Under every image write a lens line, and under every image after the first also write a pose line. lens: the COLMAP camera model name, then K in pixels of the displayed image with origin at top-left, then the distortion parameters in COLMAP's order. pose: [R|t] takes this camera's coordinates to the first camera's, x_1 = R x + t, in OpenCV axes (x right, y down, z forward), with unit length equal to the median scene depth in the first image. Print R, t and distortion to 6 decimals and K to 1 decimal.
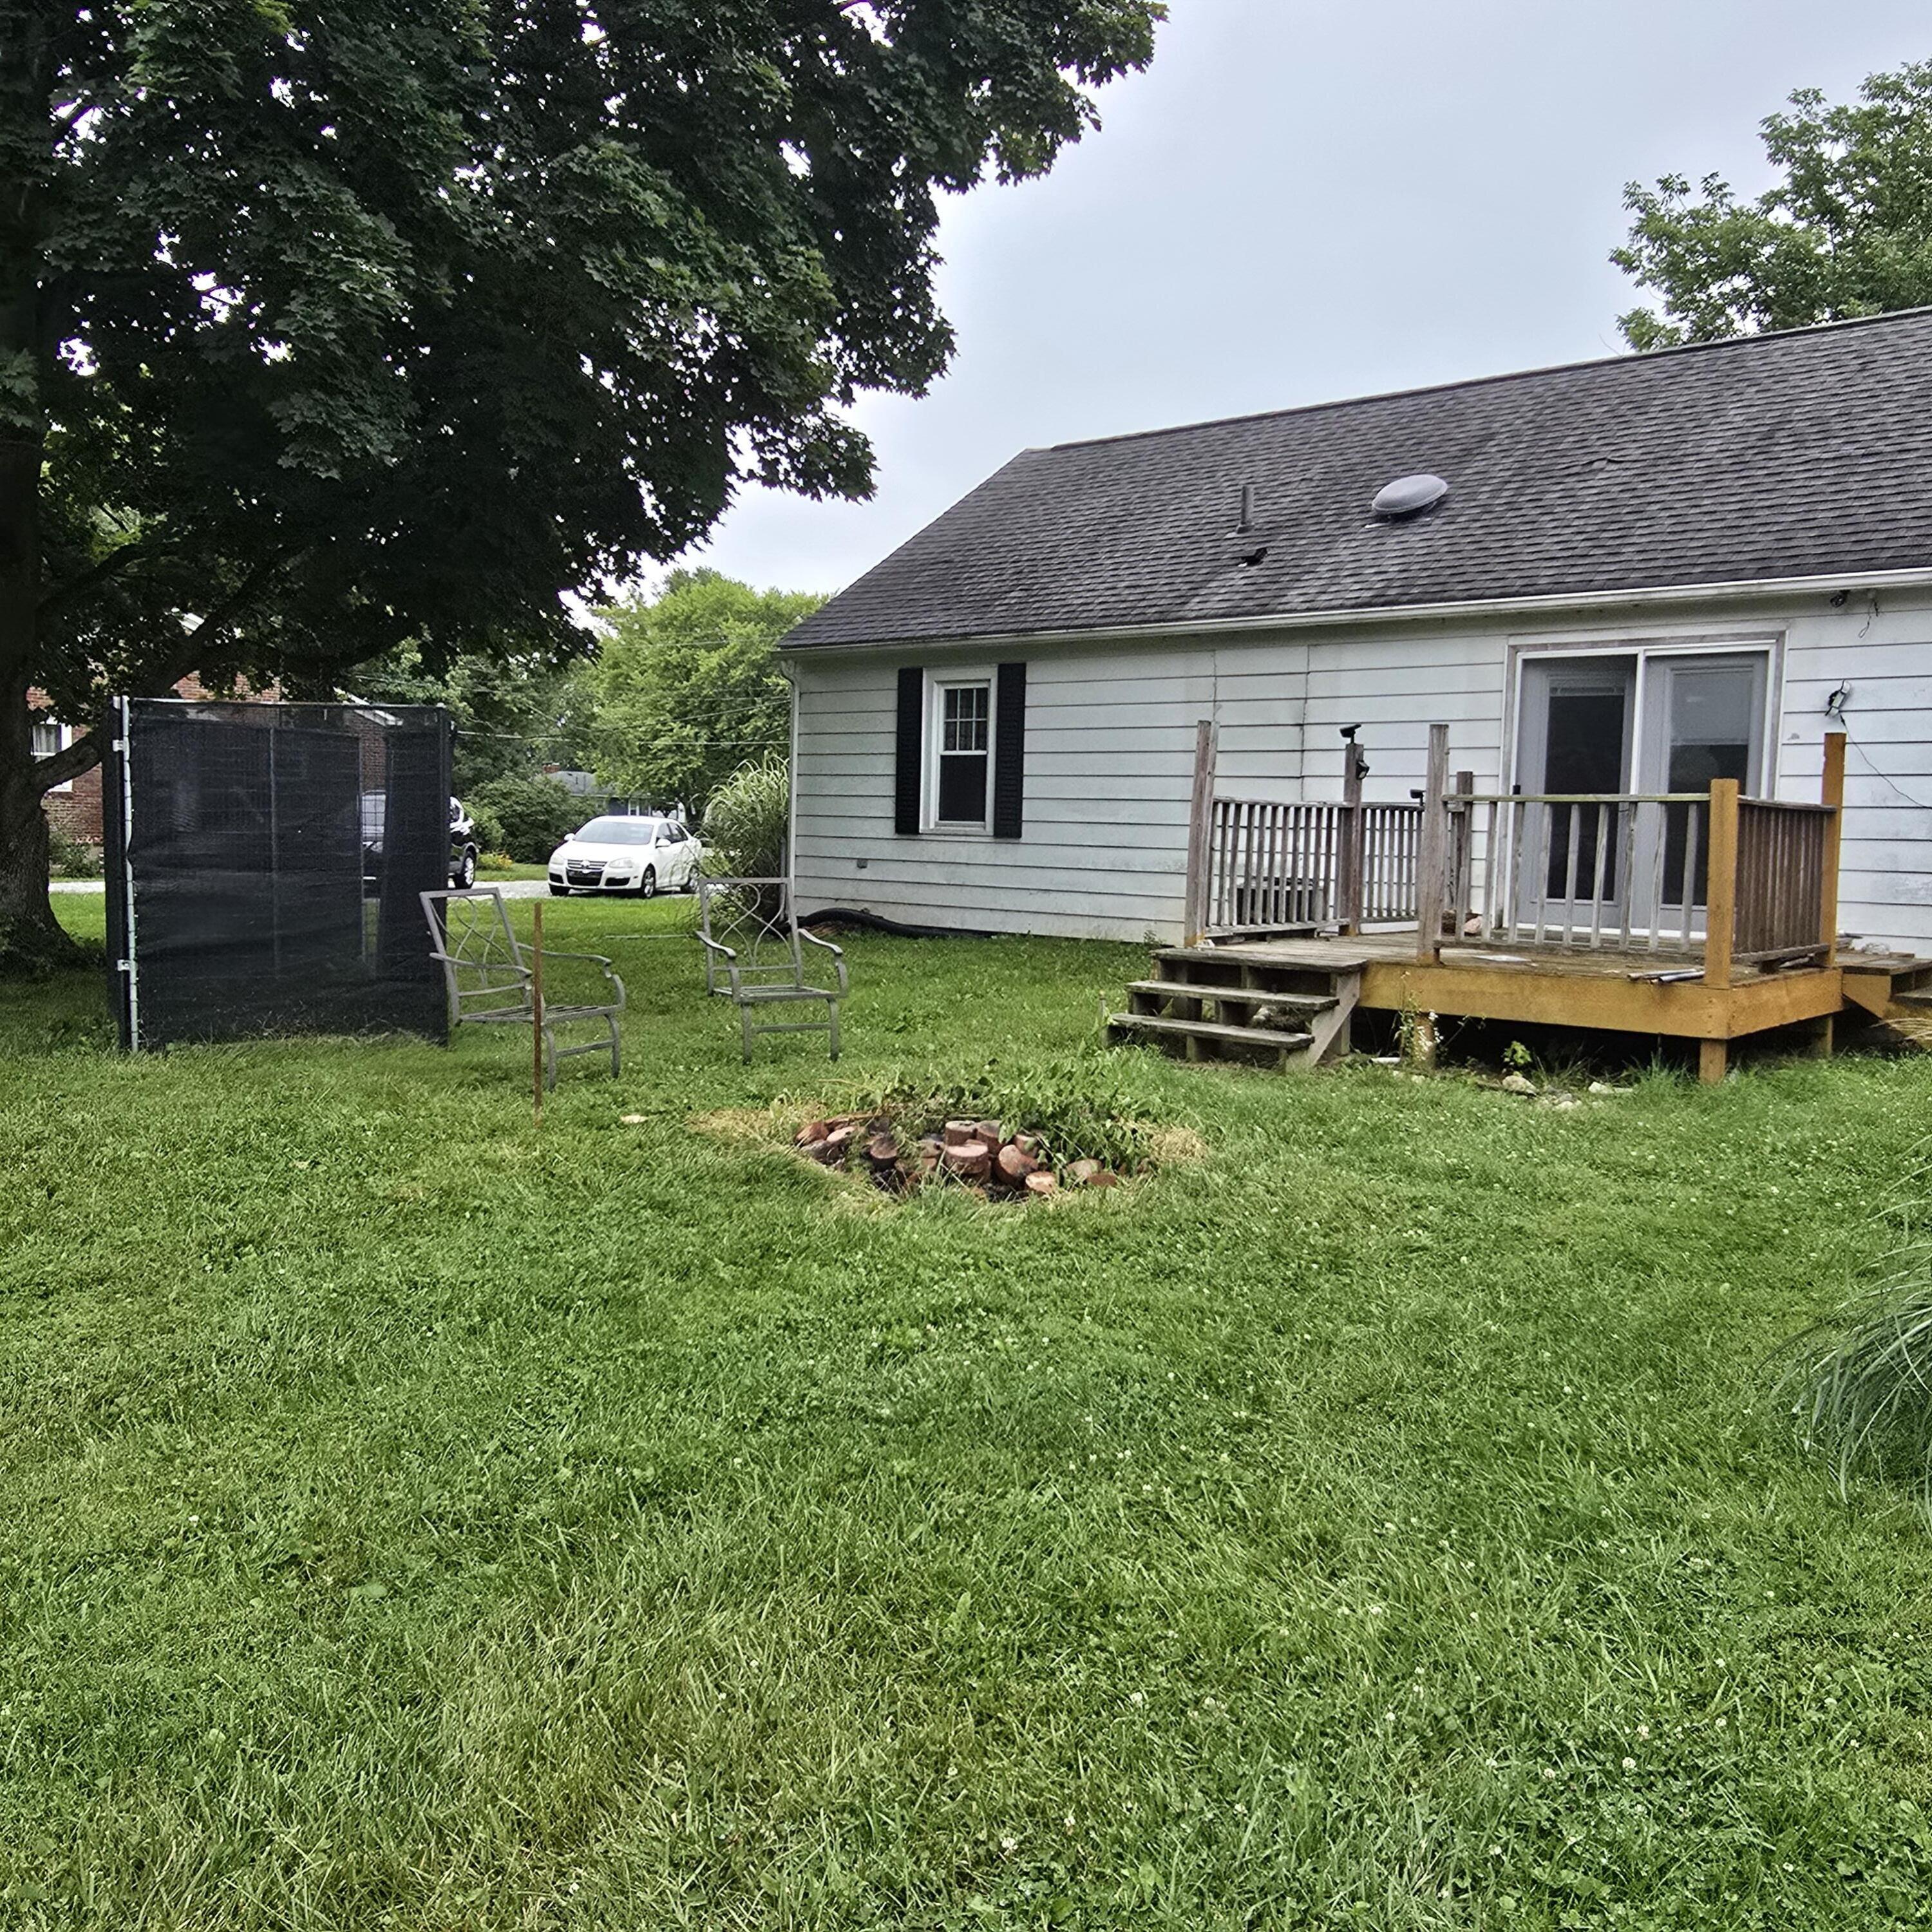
lens RADIAL K [[1757.2, 0, 955.8], [0, 1757.2, 966.1], [0, 0, 1]] dist [0.009807, 0.000000]
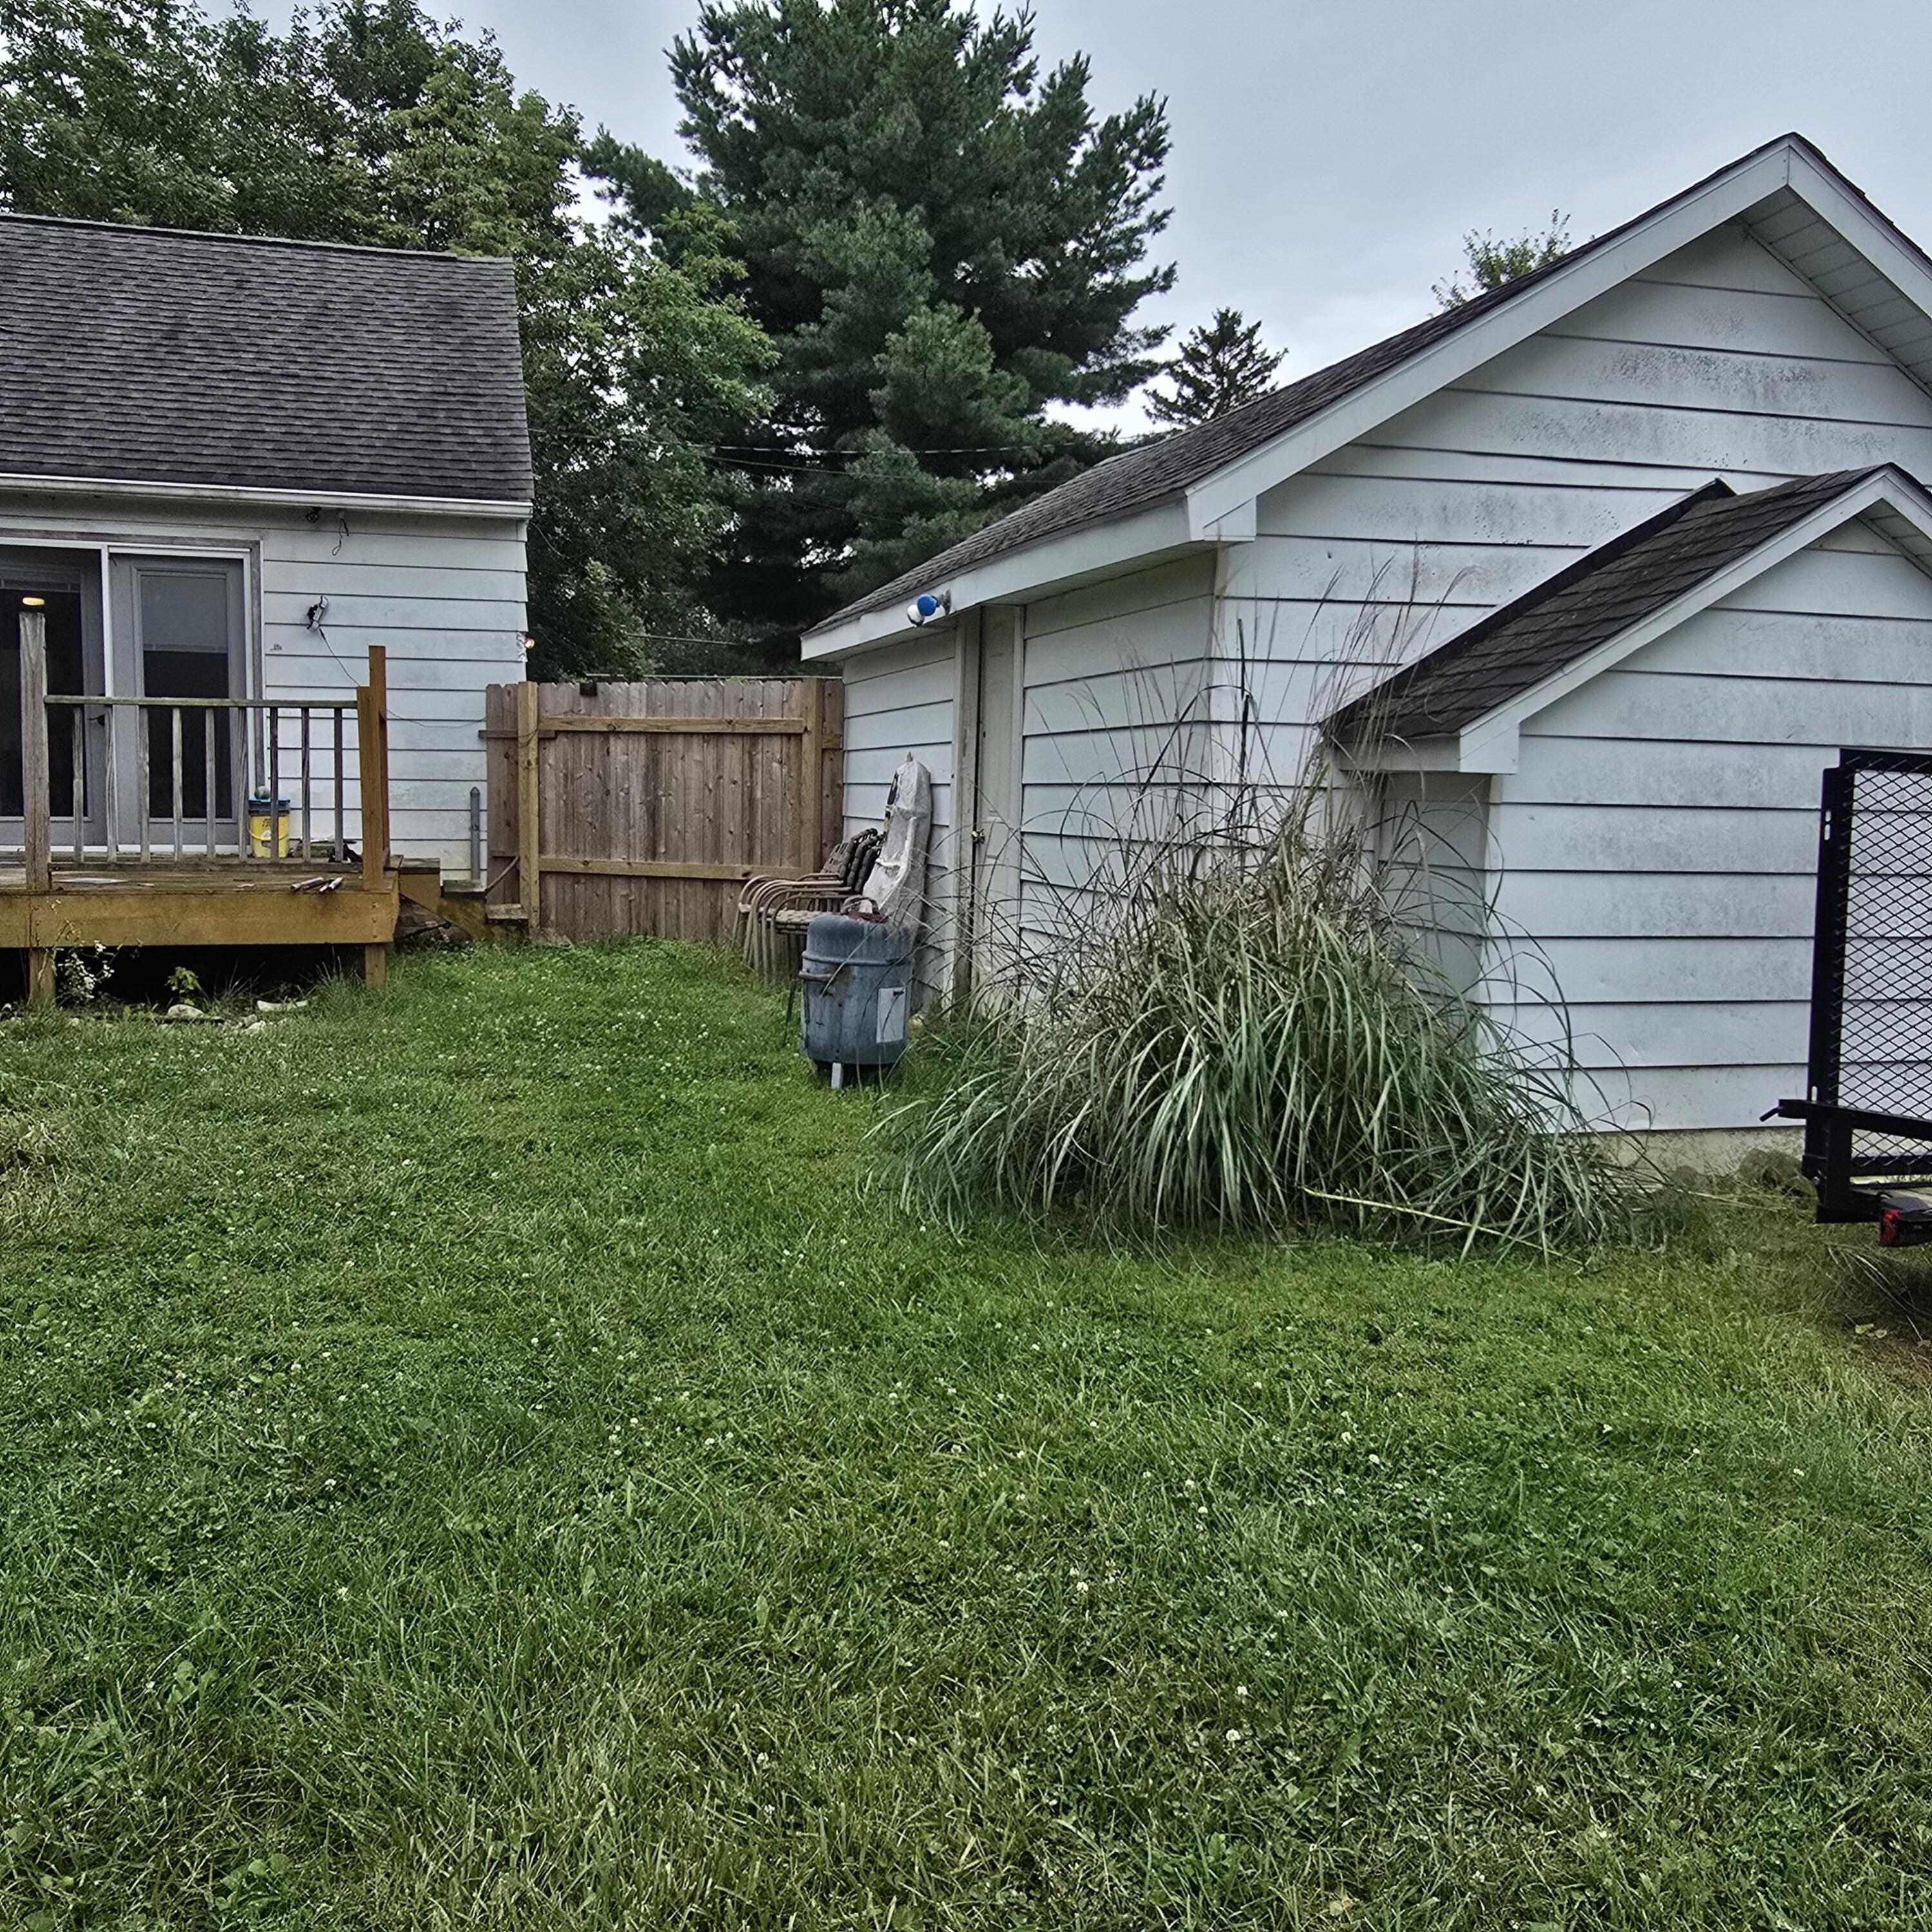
lens RADIAL K [[1757.2, 0, 956.6], [0, 1757.2, 960.8], [0, 0, 1]] dist [0.009807, 0.000000]
pose [[0.549282, -0.098951, 0.829758, -0.167066], [0.063579, 0.995035, 0.076573, -0.003832], [-0.833215, 0.010695, 0.552846, 0.116739]]
